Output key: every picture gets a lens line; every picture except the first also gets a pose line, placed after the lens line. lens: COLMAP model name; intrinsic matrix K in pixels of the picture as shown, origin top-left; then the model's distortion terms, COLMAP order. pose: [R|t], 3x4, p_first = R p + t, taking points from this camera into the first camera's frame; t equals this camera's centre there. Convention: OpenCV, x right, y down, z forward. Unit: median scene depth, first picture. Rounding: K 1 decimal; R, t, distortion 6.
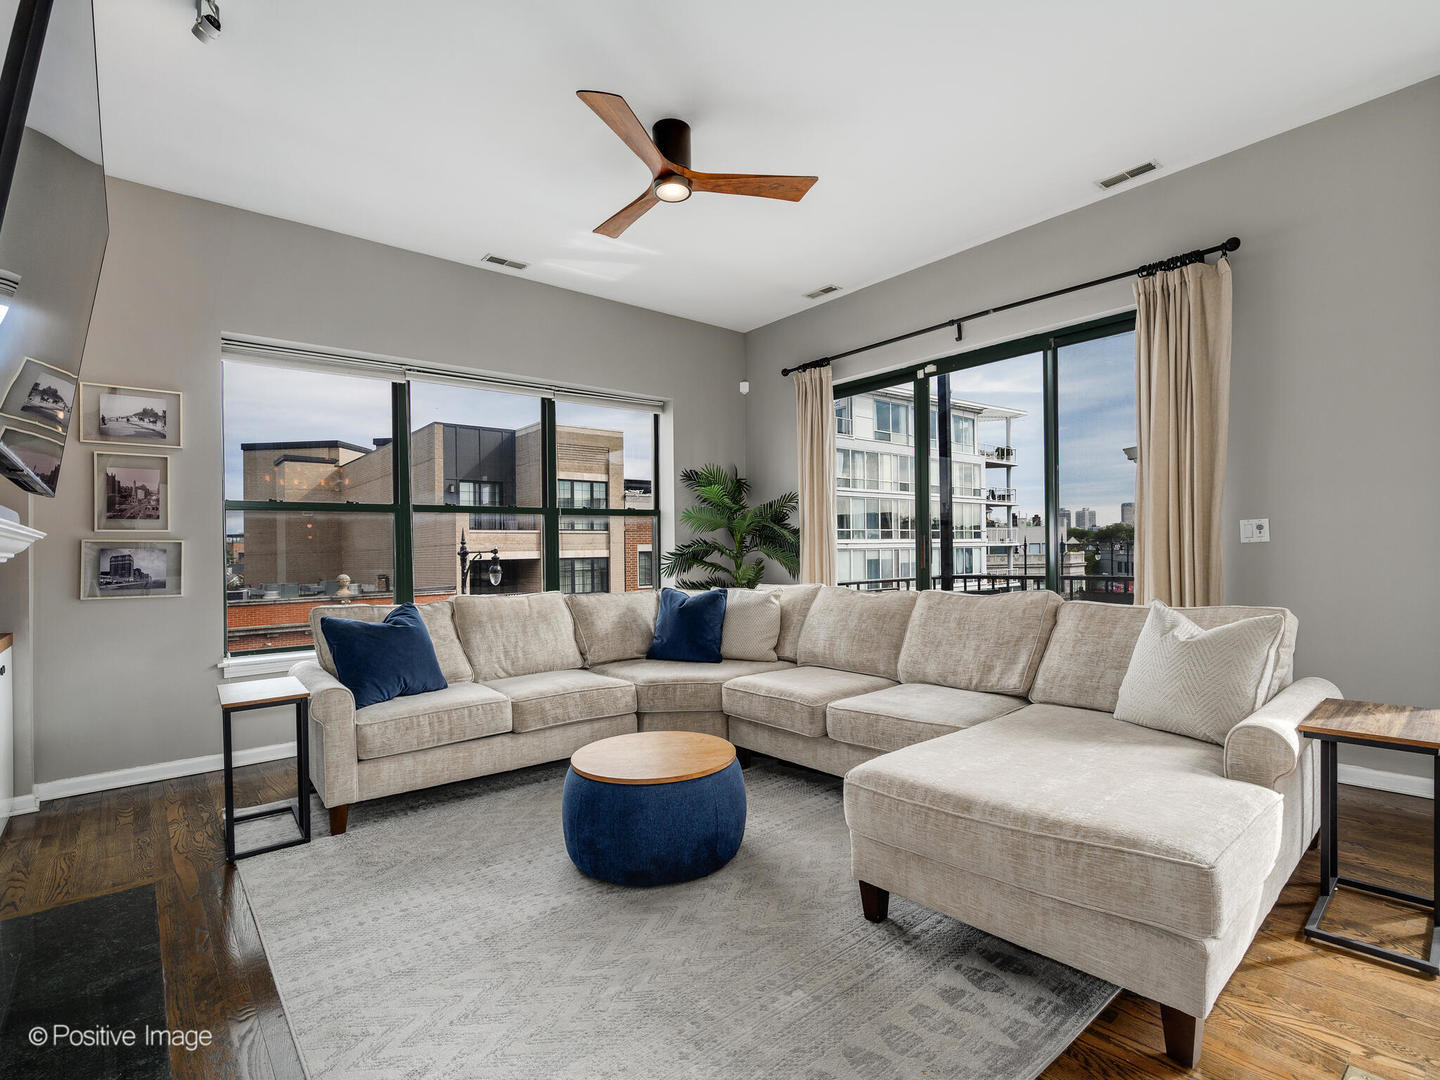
lens RADIAL K [[696.3, 0, 706.1], [0, 696.3, 538.9], [0, 0, 1]] dist [-0.001010, -0.000537]
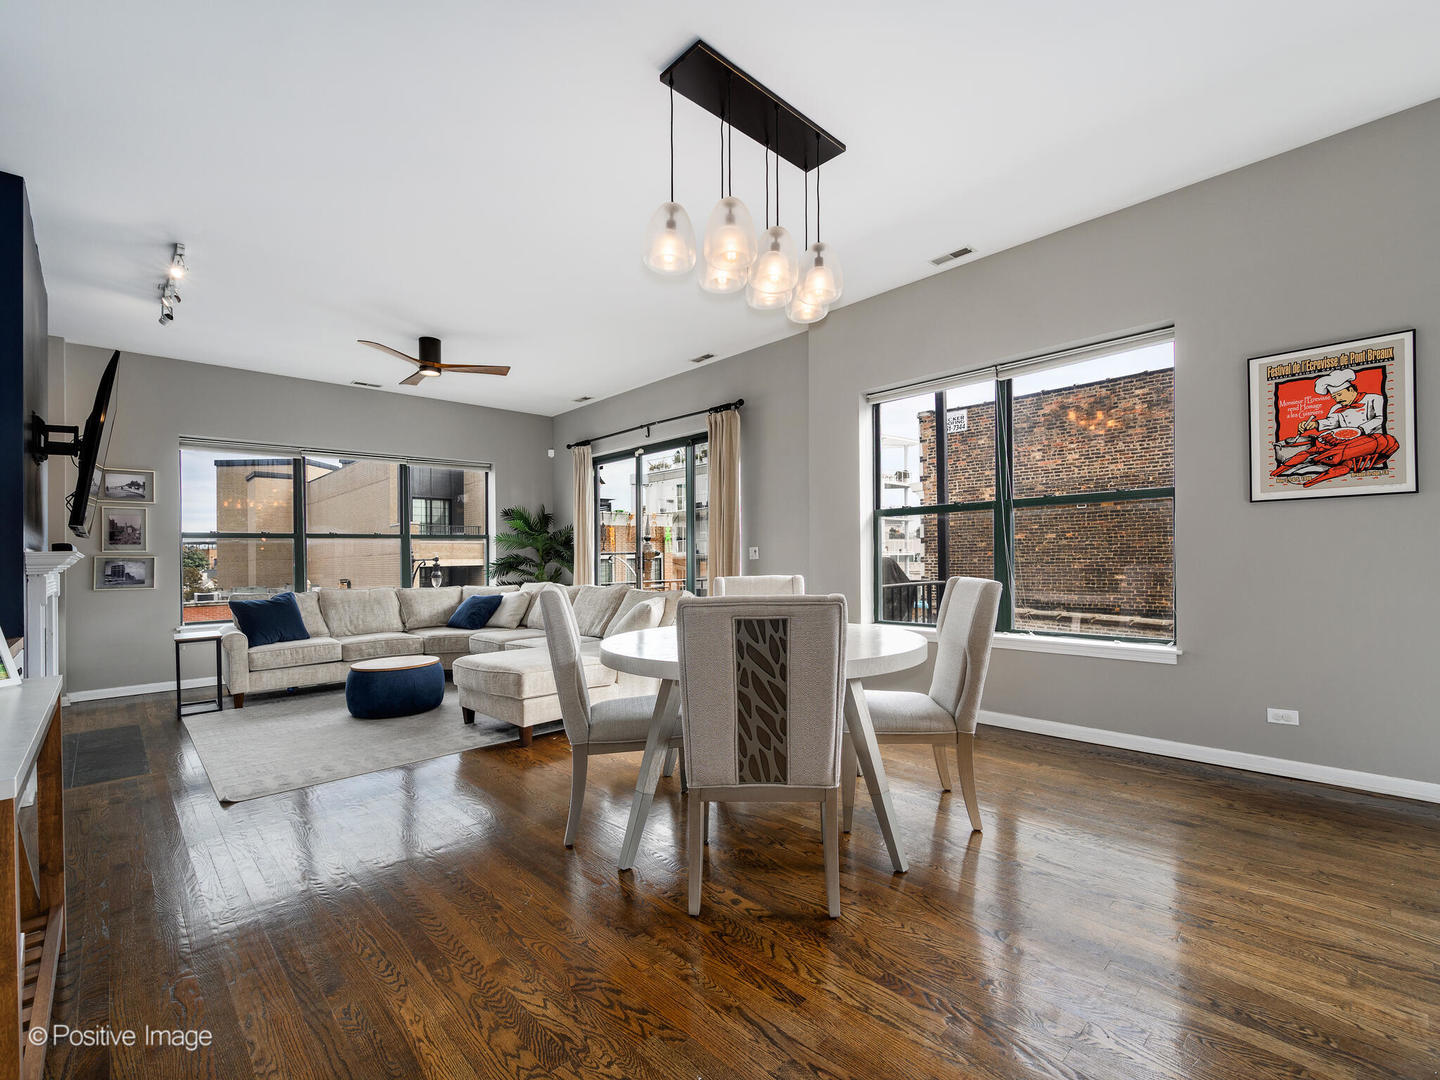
lens RADIAL K [[643.9, 0, 717.0], [0, 643.9, 548.0], [0, 0, 1]] dist [0.000307, 0.000181]
pose [[0.997591, 0.003881, 0.069256, 0.395981], [-0.003987, 0.999991, 0.001385, -0.019897], [-0.069250, -0.001658, 0.997598, -0.517898]]
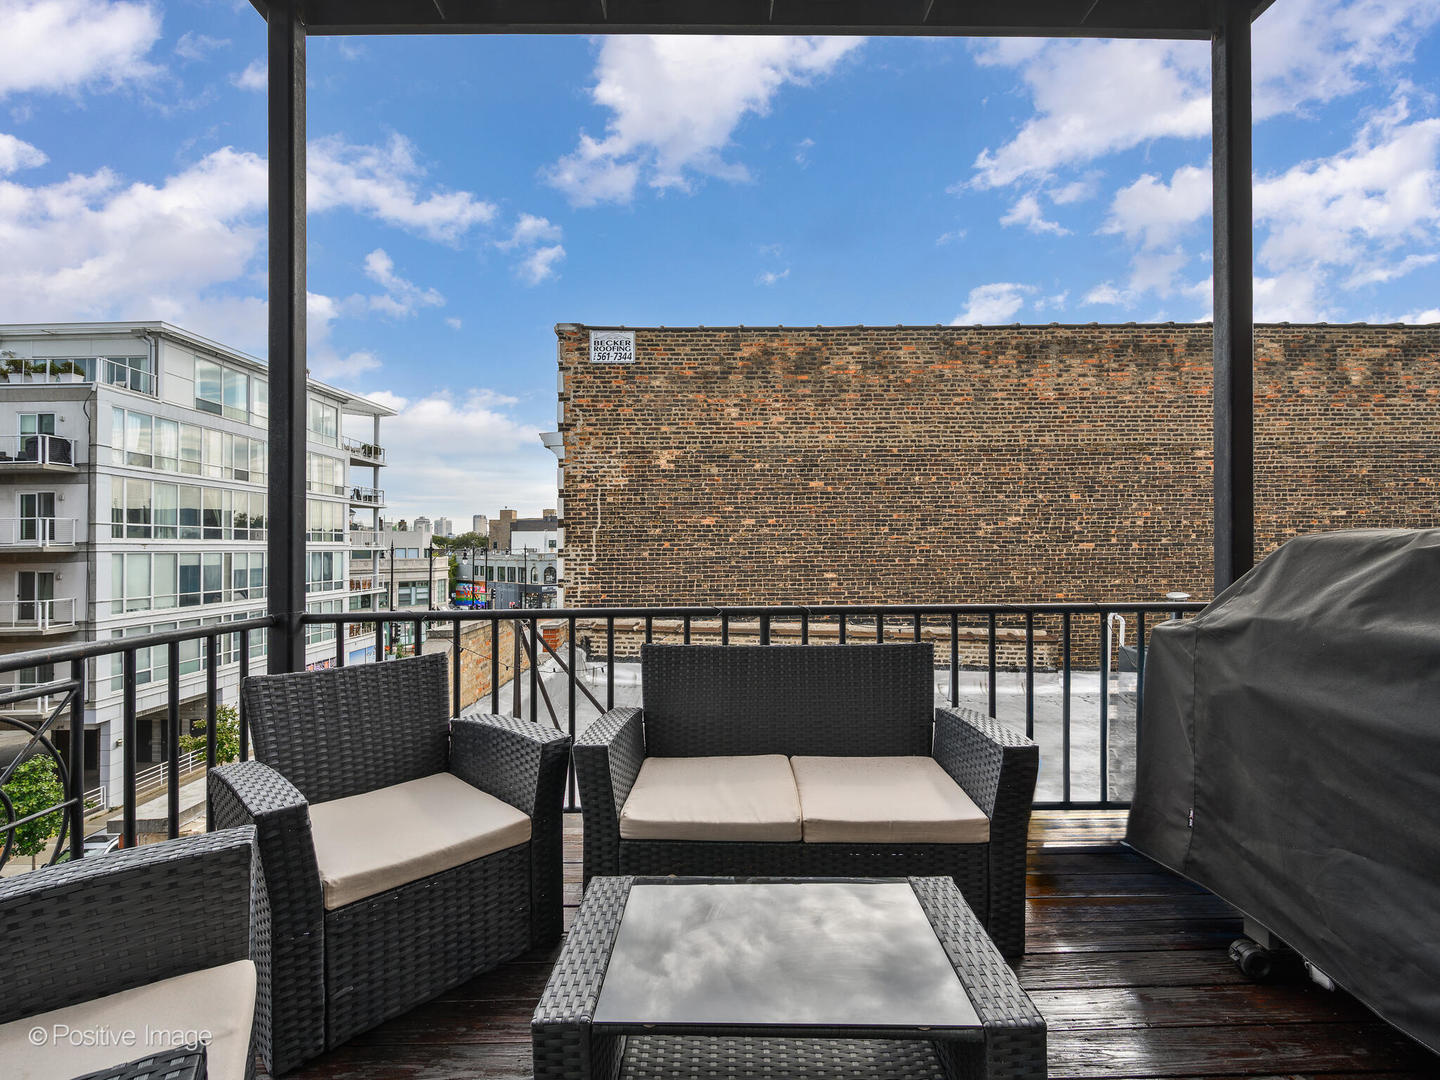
lens RADIAL K [[643.9, 0, 717.0], [0, 643.9, 548.0], [0, 0, 1]] dist [0.000307, 0.000181]
pose [[0.619119, 0.013703, 0.785178, 0.335907], [-0.017772, 0.999836, -0.003436, 0.017278], [-0.785096, -0.011827, 0.619261, 0.871716]]
